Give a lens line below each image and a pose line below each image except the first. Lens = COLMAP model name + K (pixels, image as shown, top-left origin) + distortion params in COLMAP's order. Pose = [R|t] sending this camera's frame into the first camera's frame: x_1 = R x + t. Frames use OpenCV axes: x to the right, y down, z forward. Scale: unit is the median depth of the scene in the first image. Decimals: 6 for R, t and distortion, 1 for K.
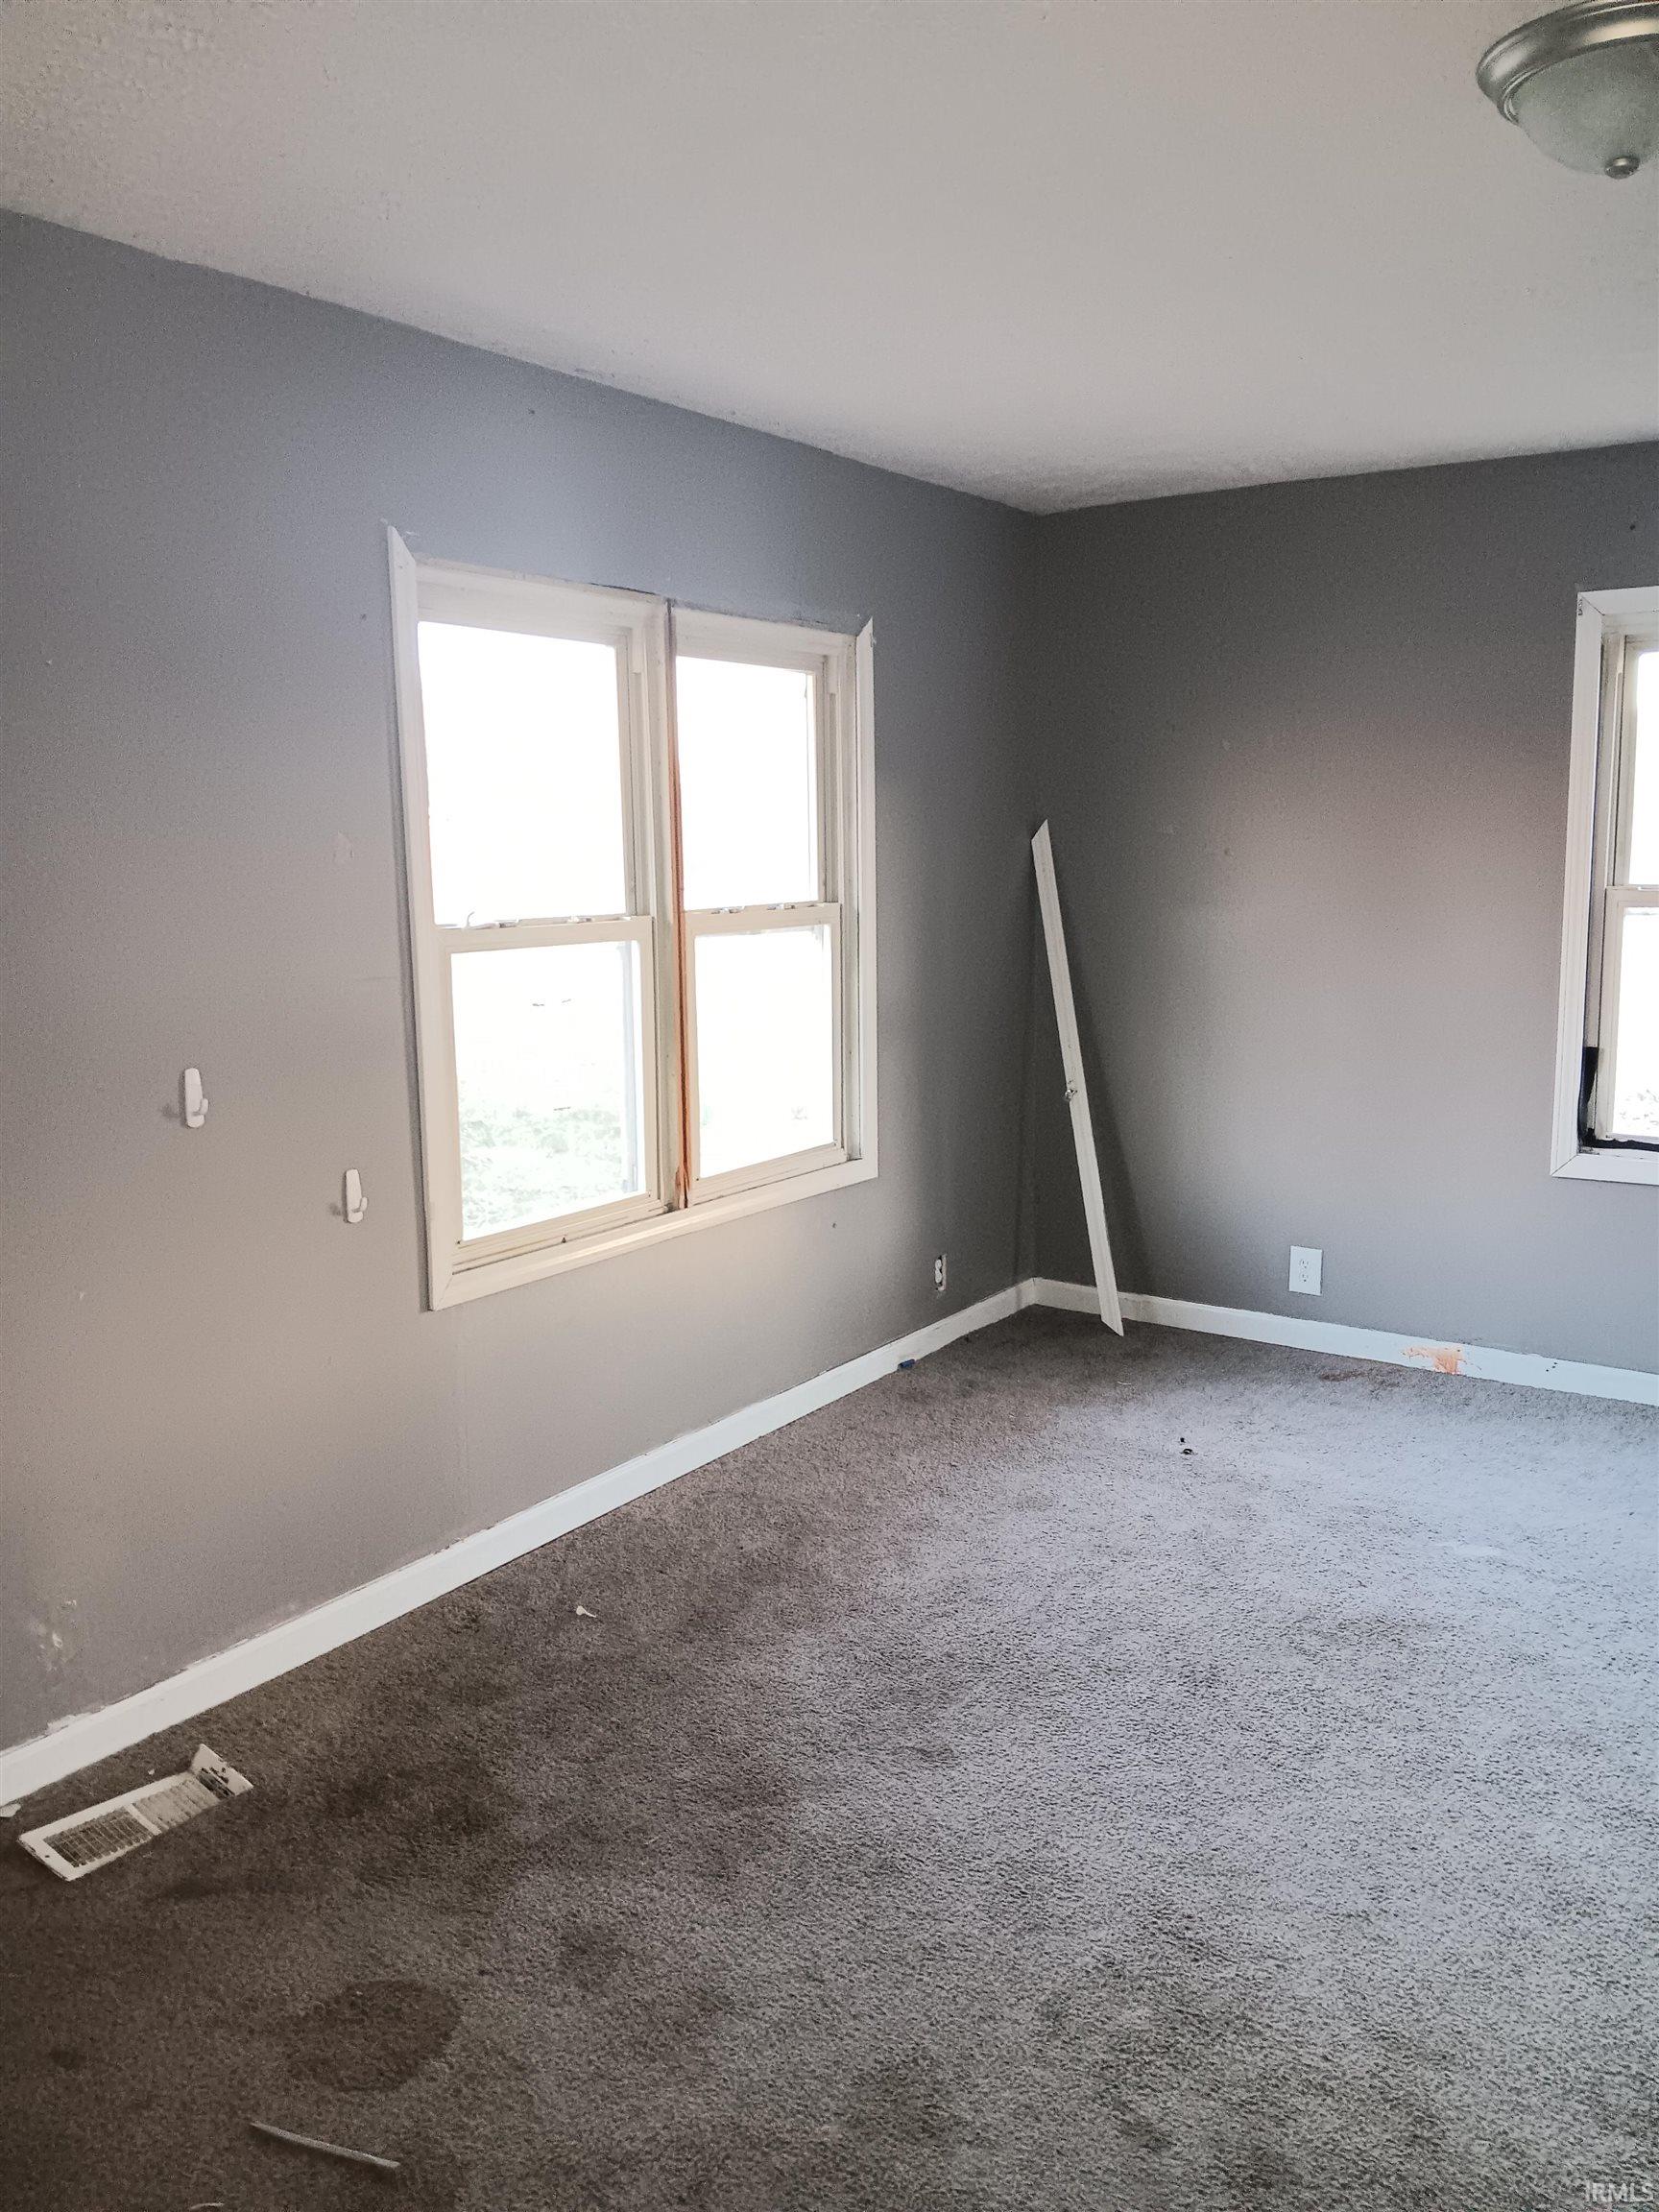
lens RADIAL K [[1691.1, 0, 833.8], [0, 1691.1, 1084.8], [0, 0, 1]] dist [0.001610, -0.058047]
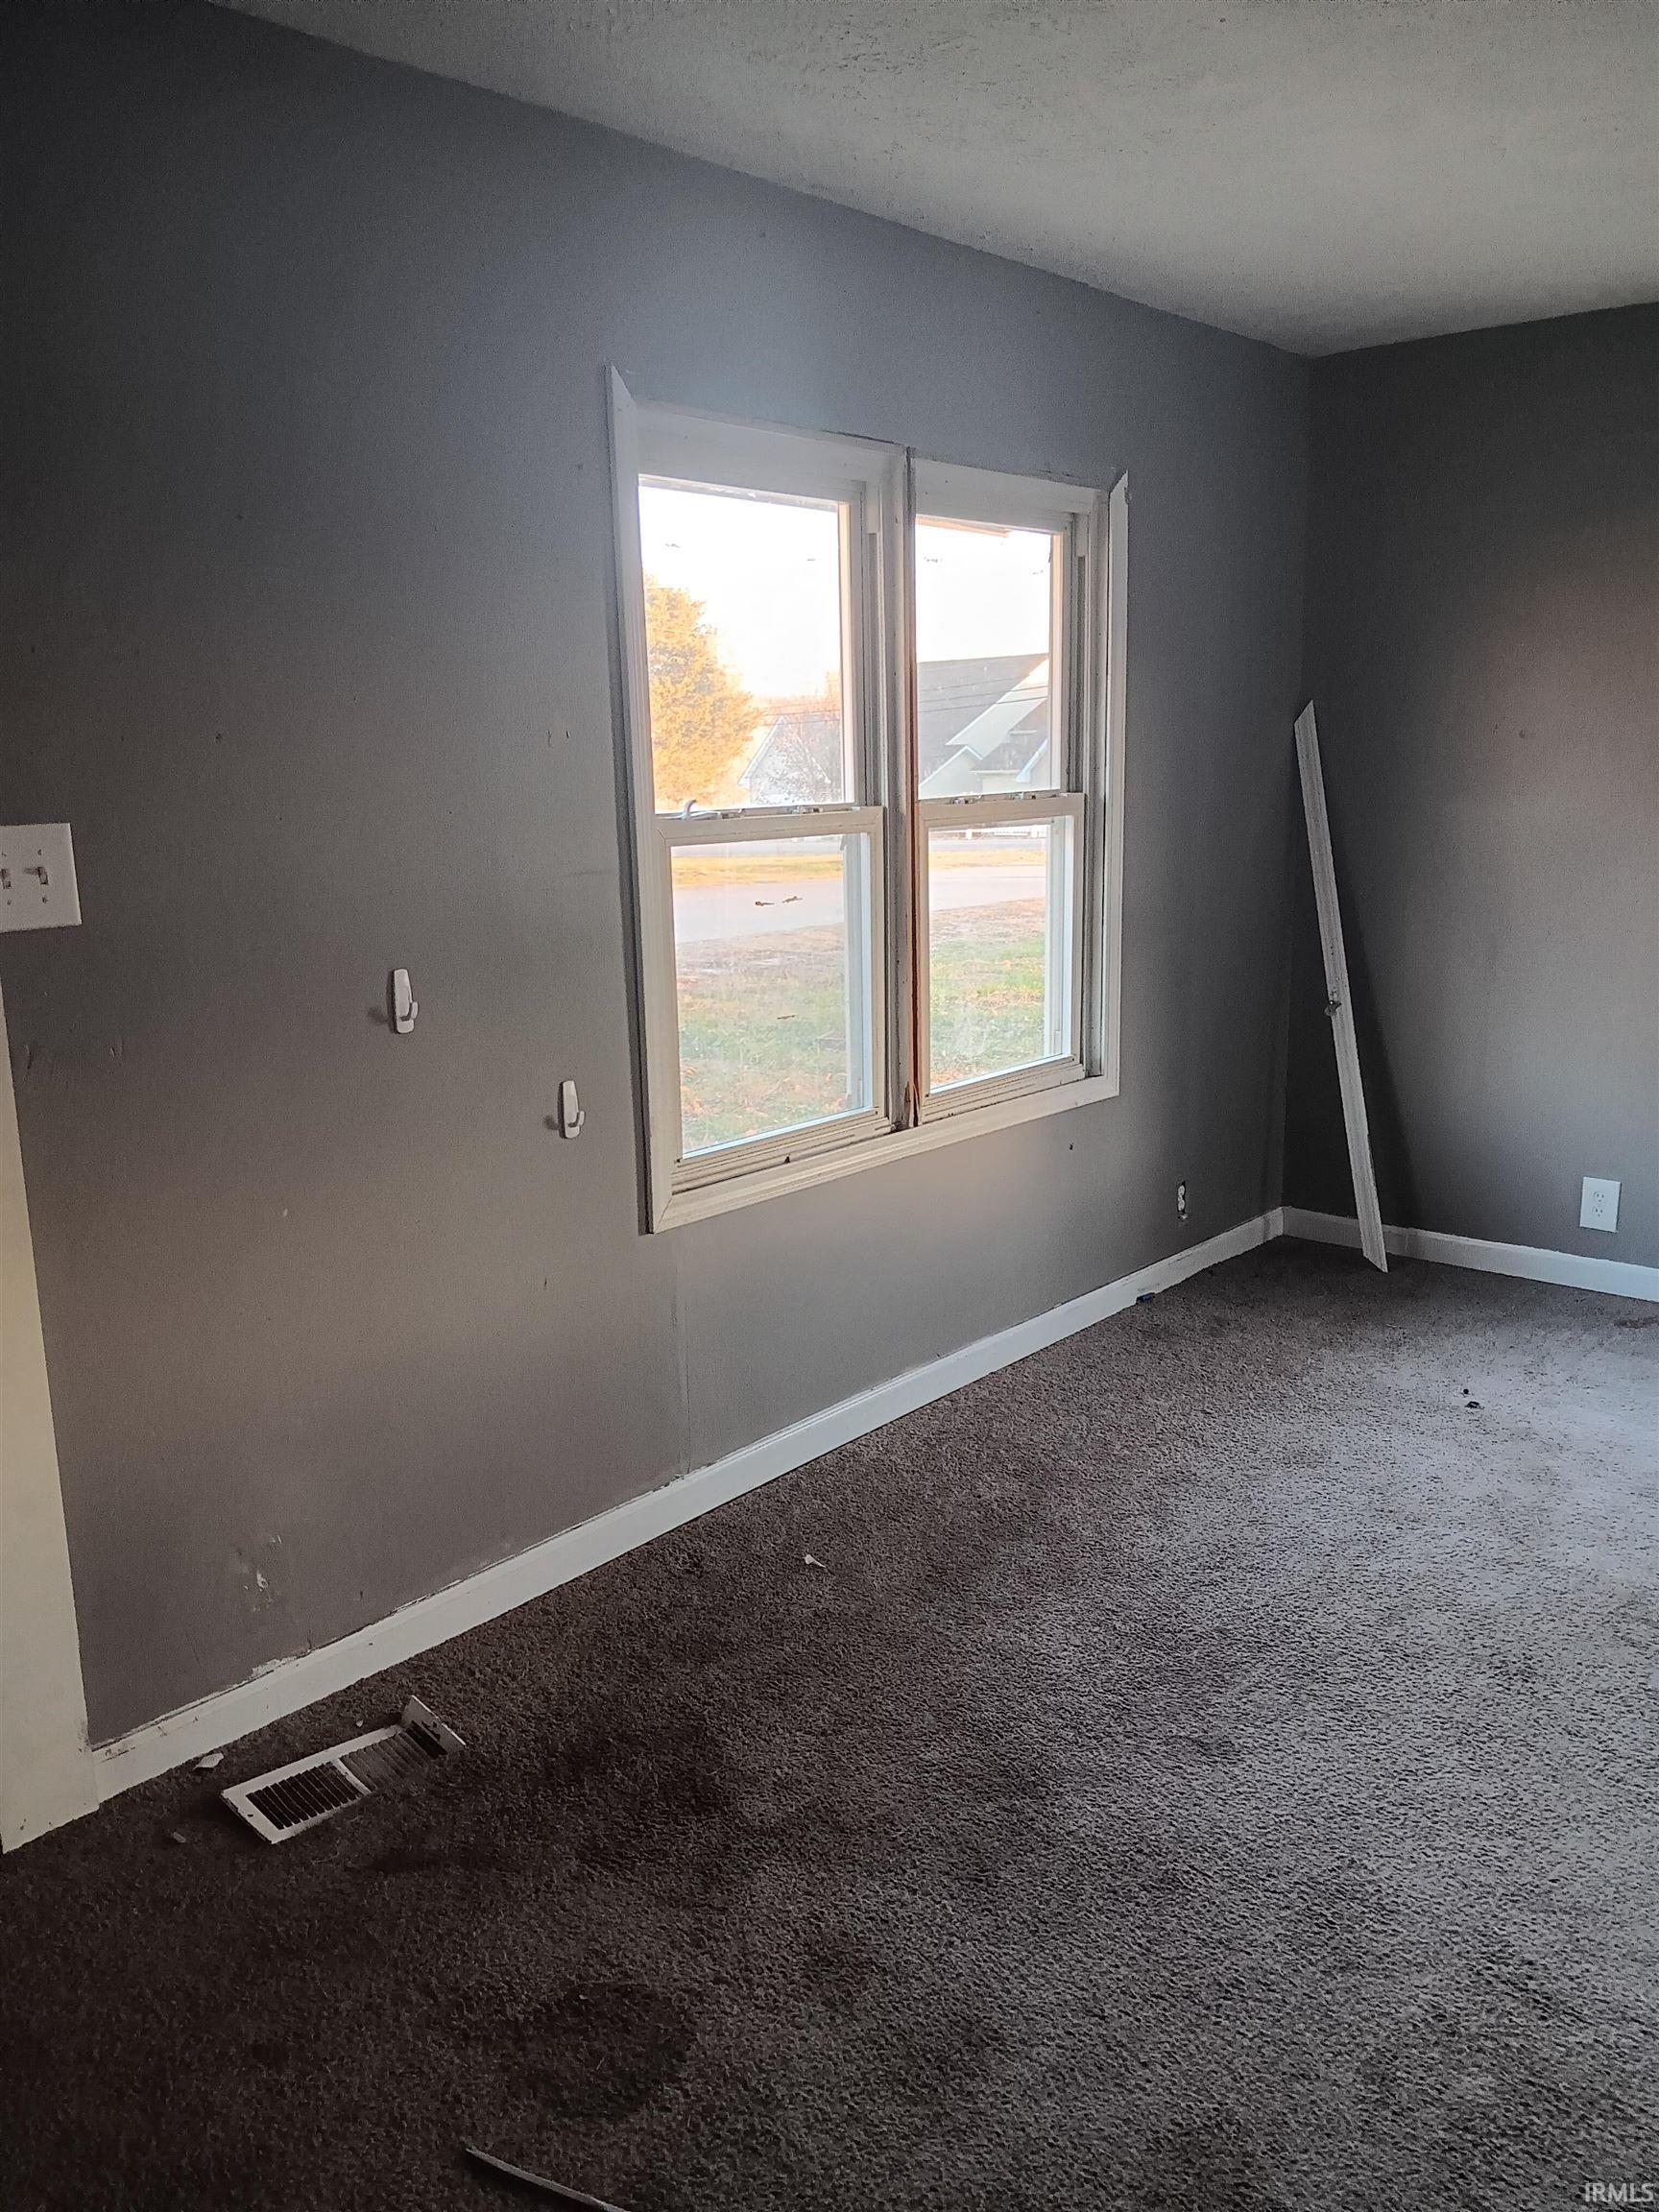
lens RADIAL K [[1691.1, 0, 833.0], [0, 1691.1, 1096.9], [0, 0, 1]] dist [0.001610, -0.058047]
pose [[0.993637, 0.011434, -0.112047, -0.040108], [-0.004928, 0.998294, 0.058174, 0.004652], [0.112521, -0.057252, 0.991999, 0.109589]]
